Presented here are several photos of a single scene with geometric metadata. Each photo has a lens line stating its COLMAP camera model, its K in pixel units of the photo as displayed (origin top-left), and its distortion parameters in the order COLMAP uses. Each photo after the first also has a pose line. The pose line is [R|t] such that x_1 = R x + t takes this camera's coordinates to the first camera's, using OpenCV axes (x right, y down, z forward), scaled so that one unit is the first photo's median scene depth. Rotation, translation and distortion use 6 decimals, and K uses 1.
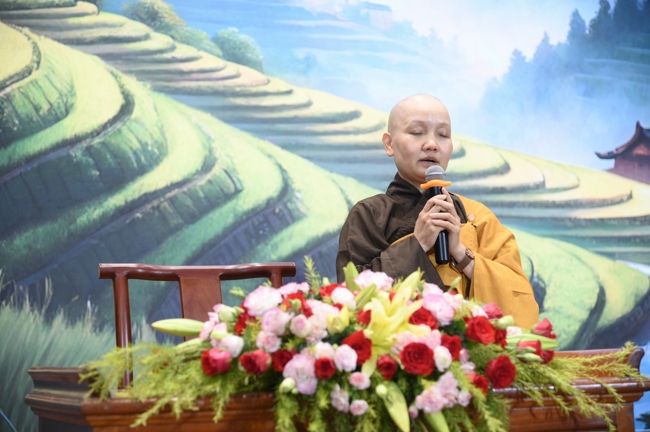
lens RADIAL K [[1336.7, 0, 325.0], [0, 1336.7, 216.0], [0, 0, 1]] dist [-0.057490, -0.055183]
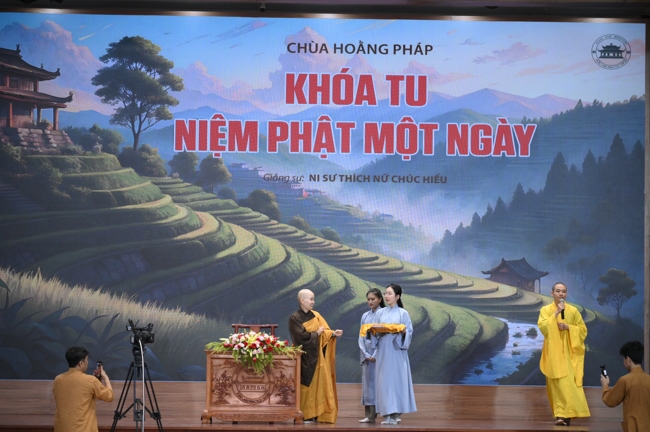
lens RADIAL K [[2244.2, 0, 325.0], [0, 2244.2, 216.0], [0, 0, 1]] dist [0.088005, 0.284294]
pose [[0.941467, 0.019155, -0.336561, 1.442051], [-0.005340, 0.999107, 0.041924, -0.350440], [0.337064, -0.037673, 0.940728, -3.251414]]
